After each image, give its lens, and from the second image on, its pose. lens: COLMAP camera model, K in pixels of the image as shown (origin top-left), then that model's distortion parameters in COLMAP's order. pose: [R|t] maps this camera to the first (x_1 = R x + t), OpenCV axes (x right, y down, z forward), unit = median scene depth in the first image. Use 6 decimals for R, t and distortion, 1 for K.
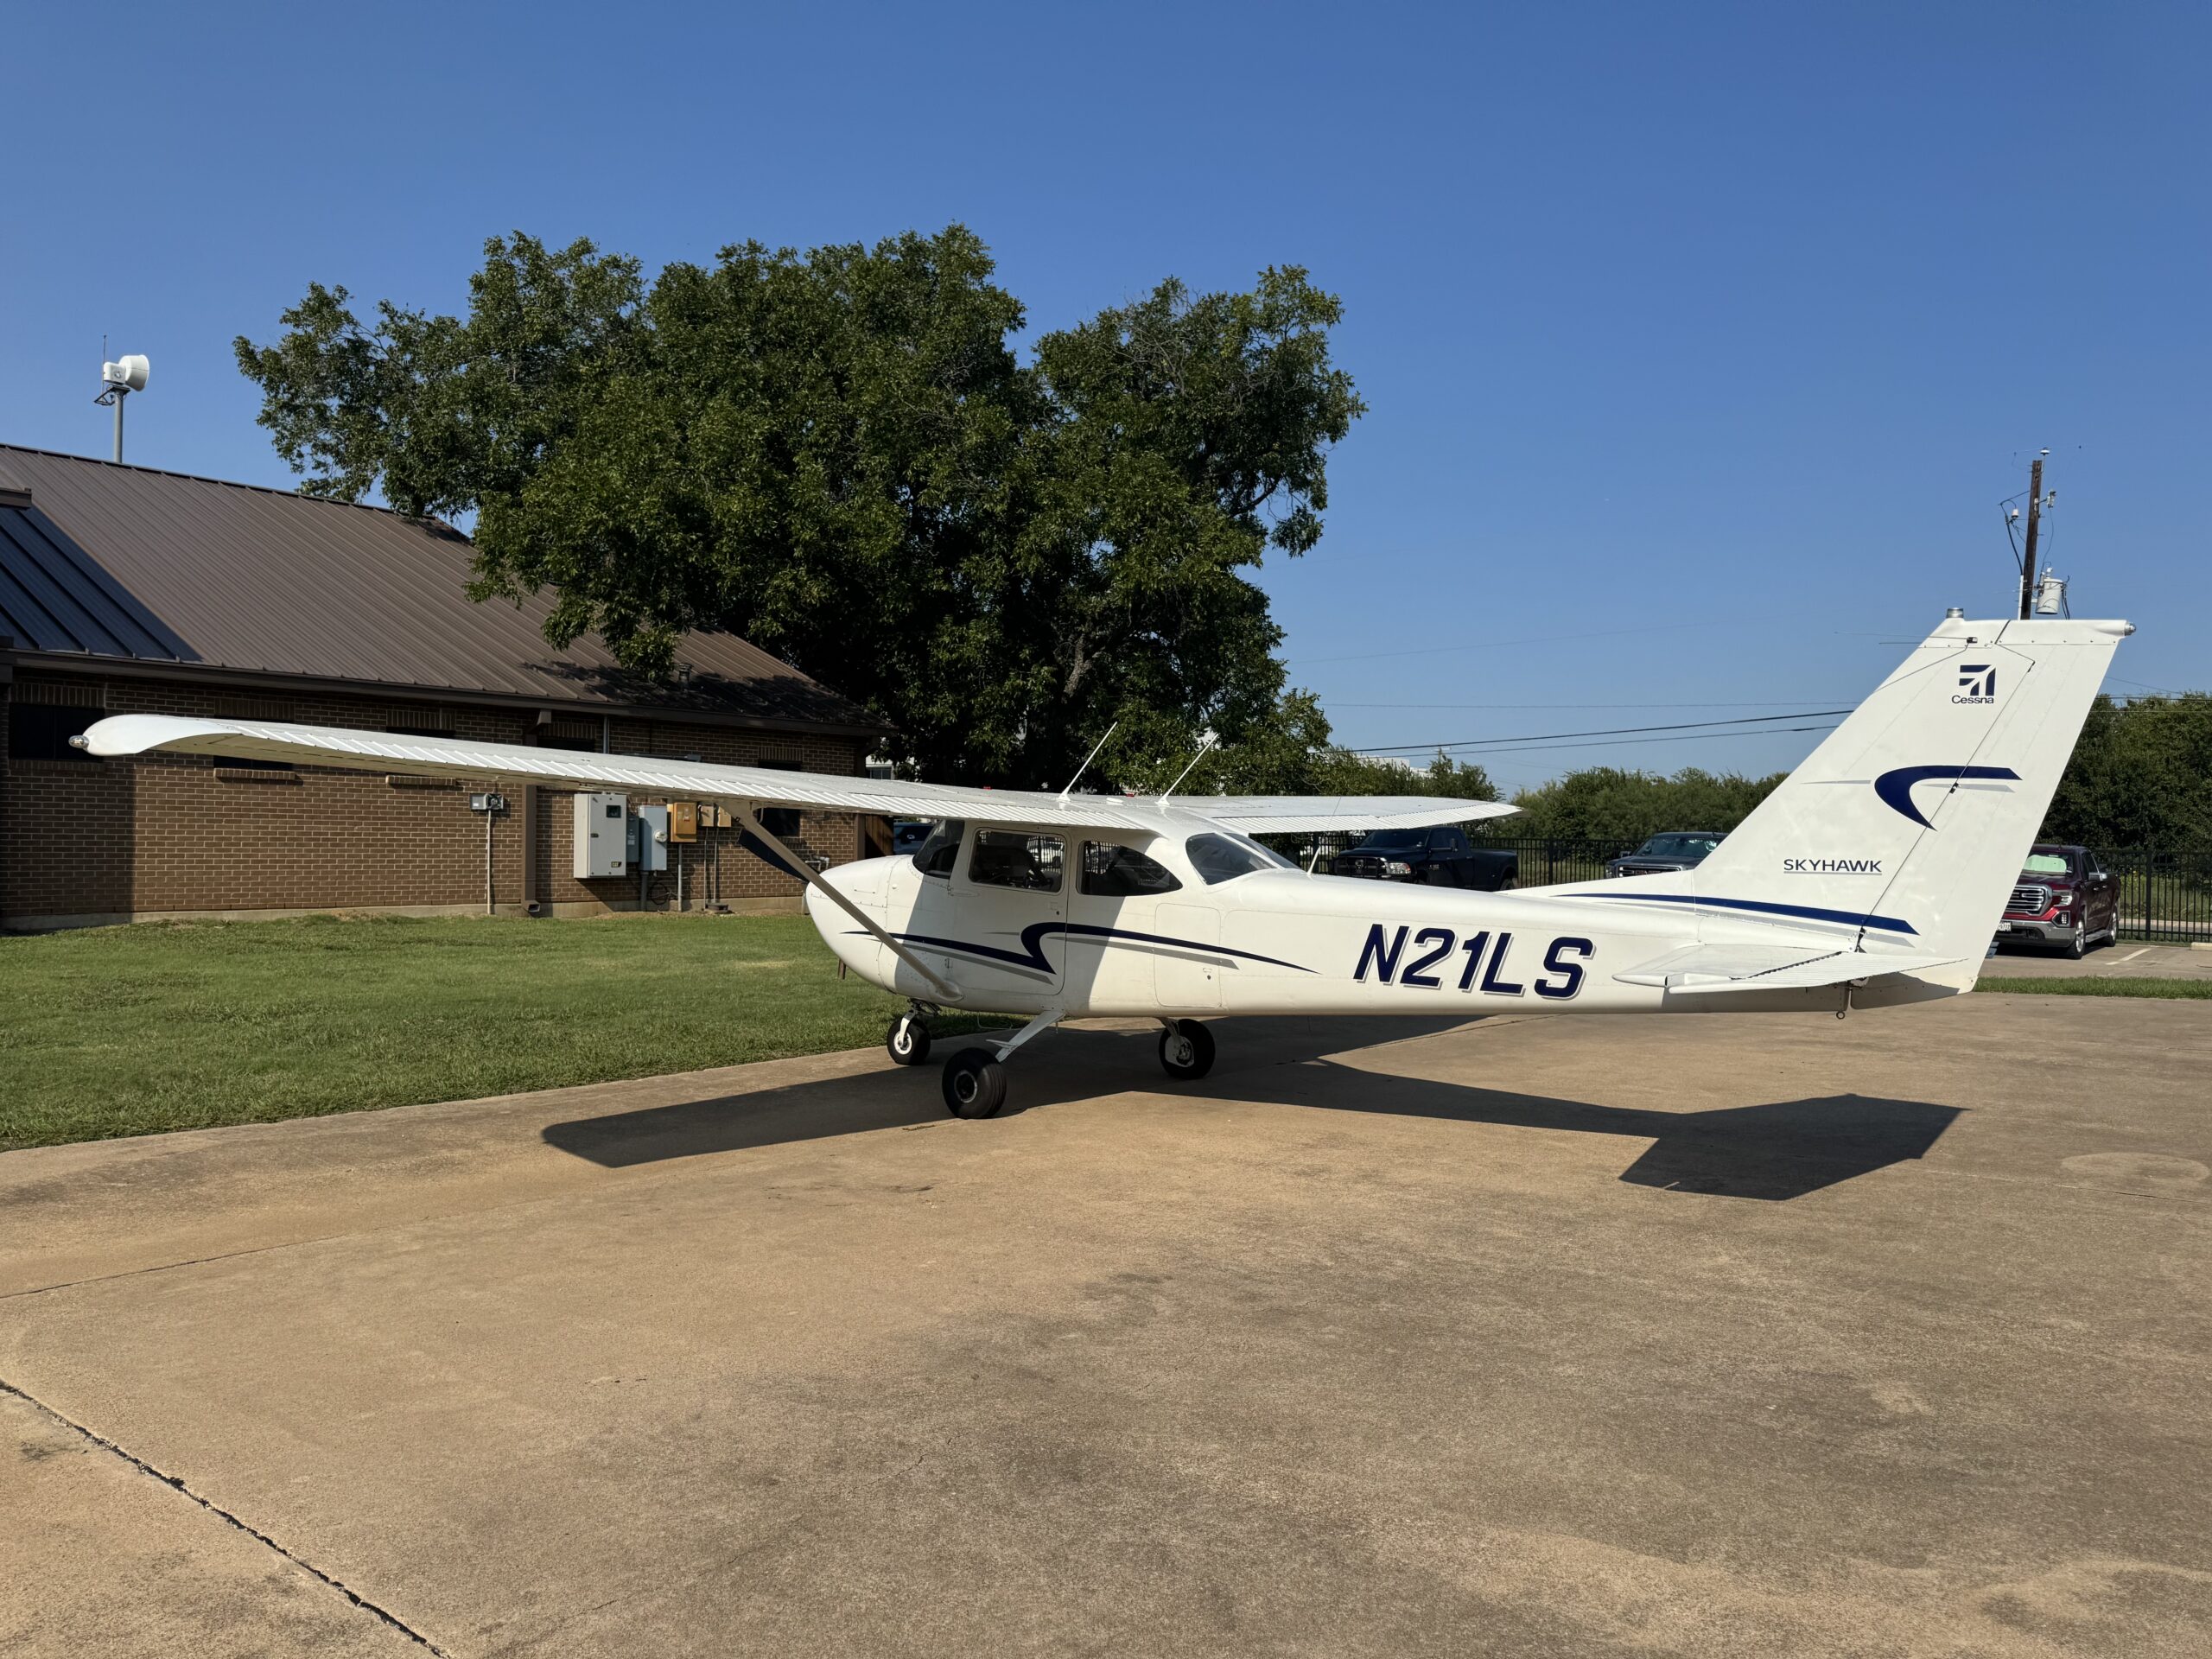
lens RADIAL K [[1532.5, 0, 1104.9], [0, 1532.5, 838.8], [0, 0, 1]] dist [0.104393, -0.134809]
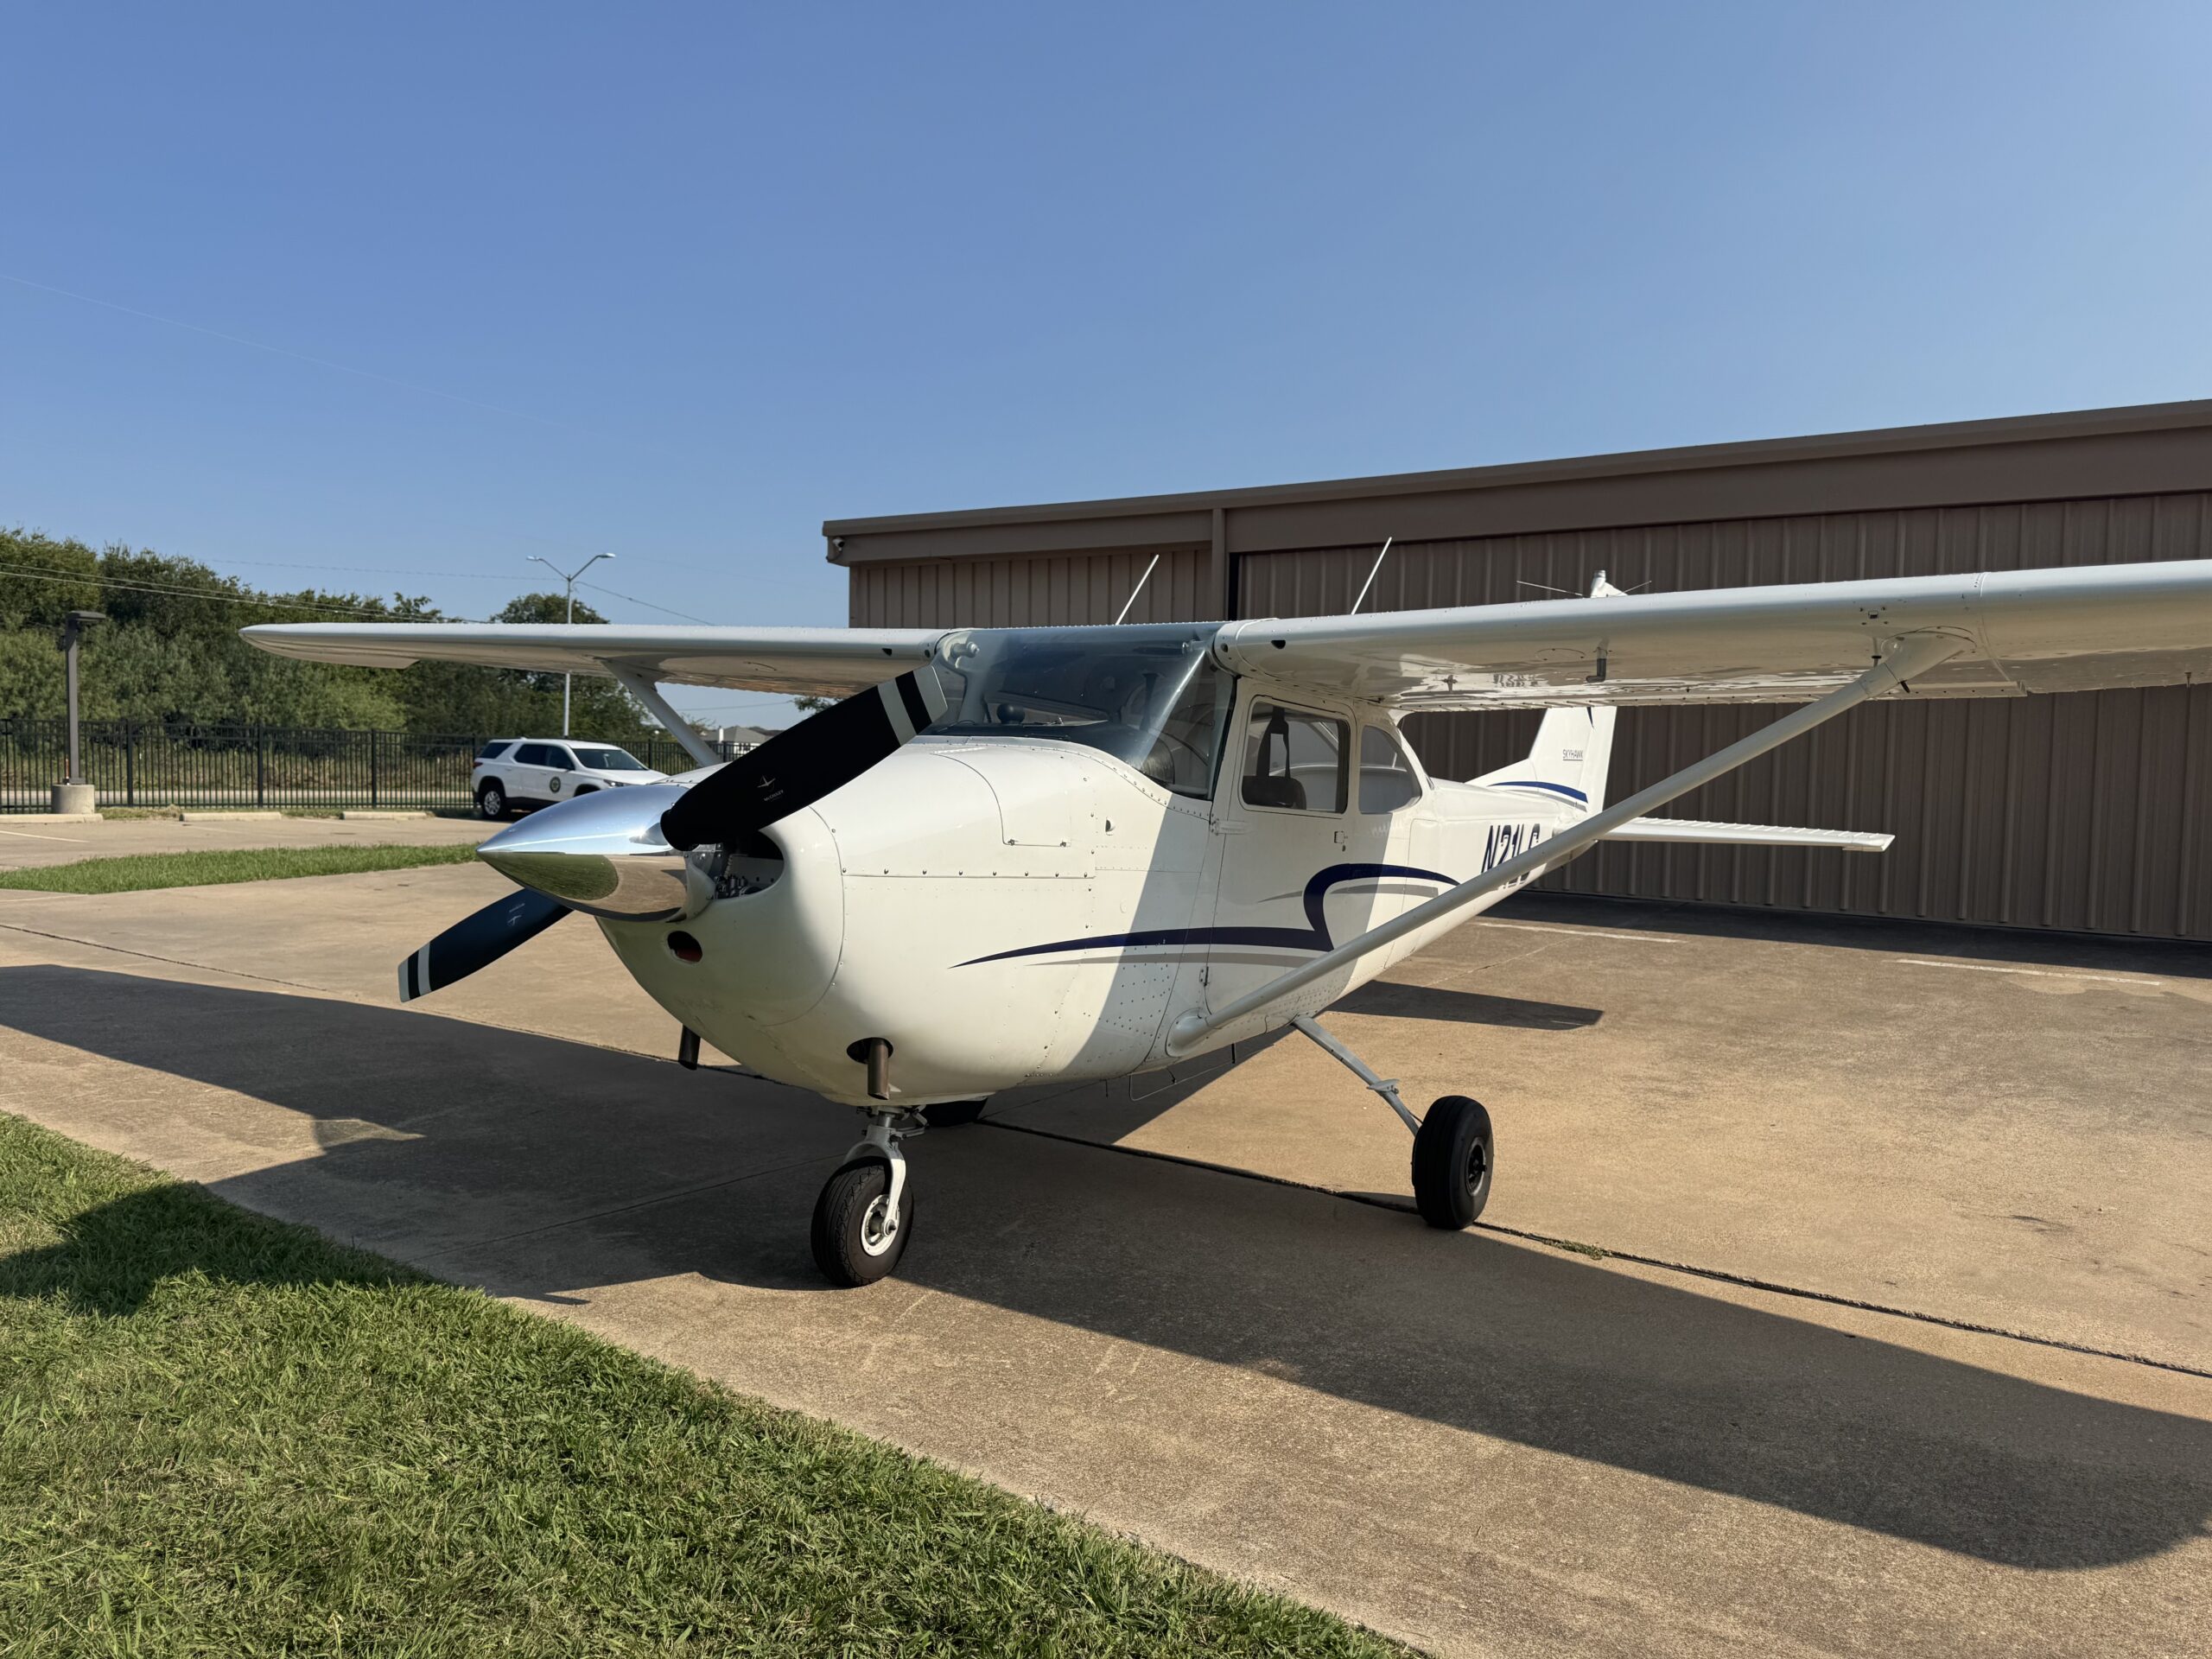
lens RADIAL K [[1564.7, 0, 1110.5], [0, 1564.7, 799.0], [0, 0, 1]] dist [0.055223, -0.065065]
pose [[-0.092929, -0.045376, 0.994638, -0.259916], [-0.026702, 0.998715, 0.043067, 0.002506], [-0.995315, -0.022556, -0.094021, 0.479847]]
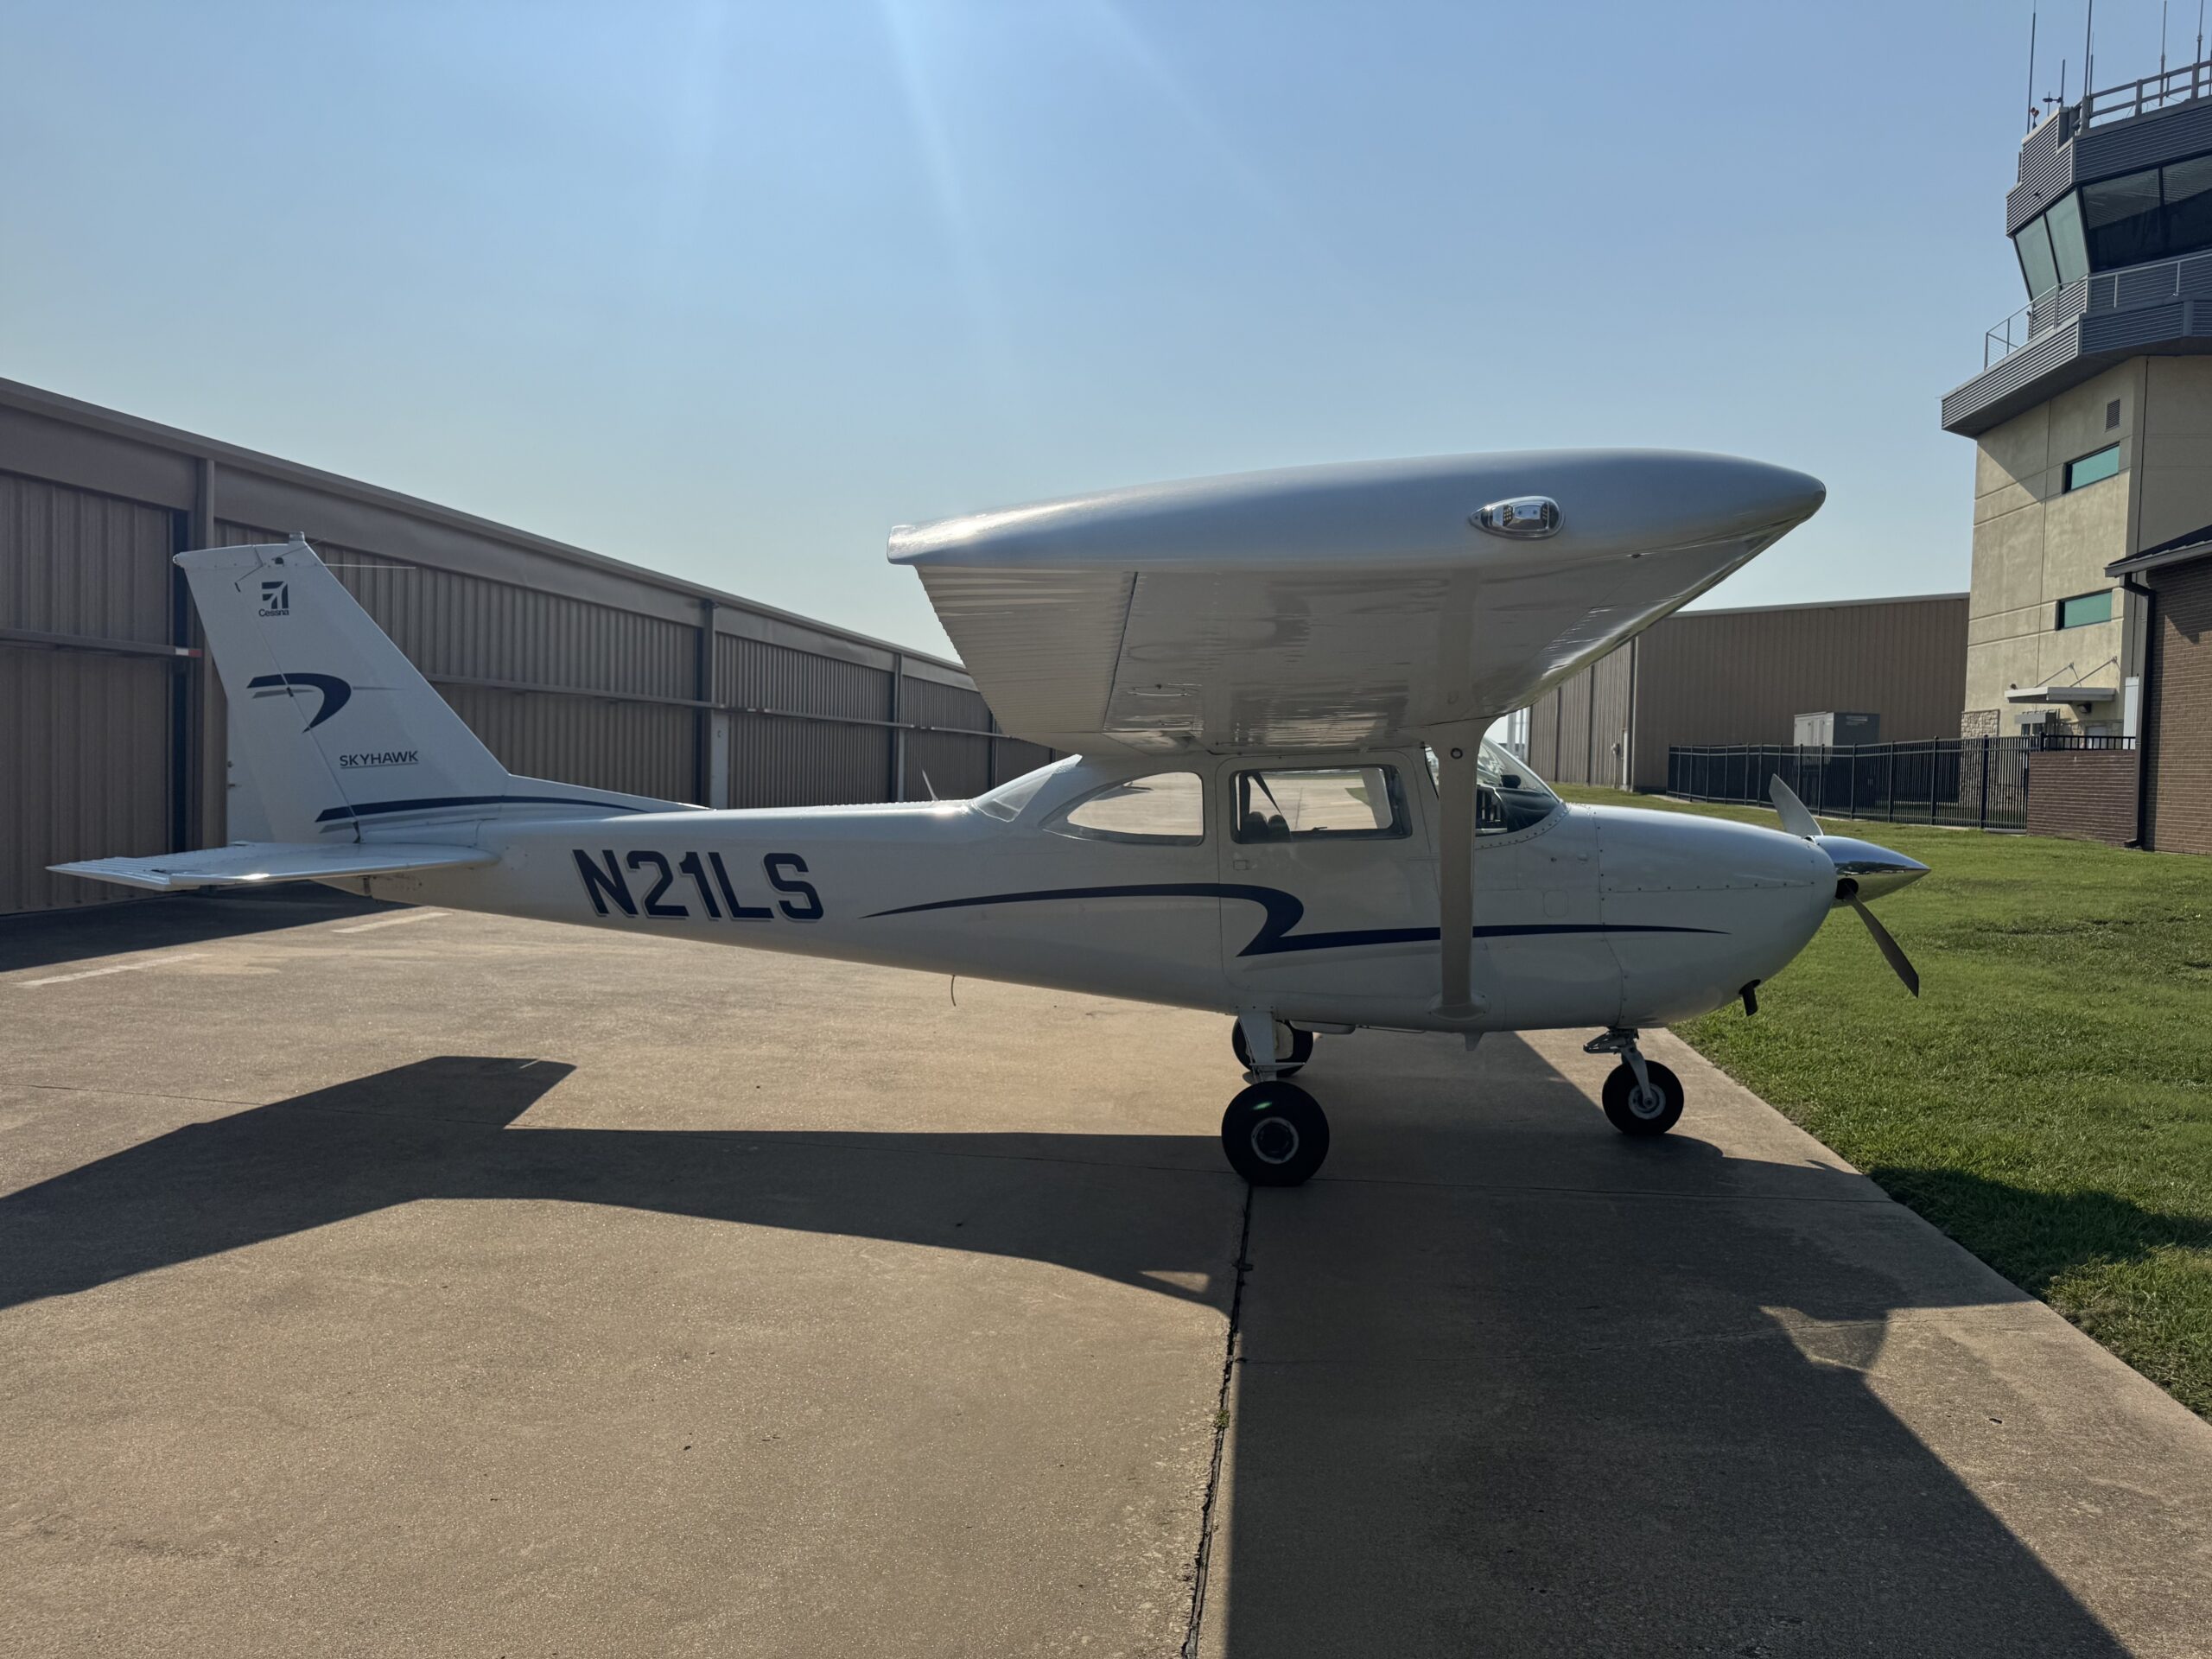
lens RADIAL K [[1568.9, 0, 1119.3], [0, 1568.9, 829.2], [0, 0, 1]] dist [0.024431, -0.031678]
pose [[-0.834562, -0.007210, -0.550866, 0.206093], [-0.032653, 0.998804, 0.036397, 0.001595], [0.549945, 0.048363, -0.833800, 0.698471]]
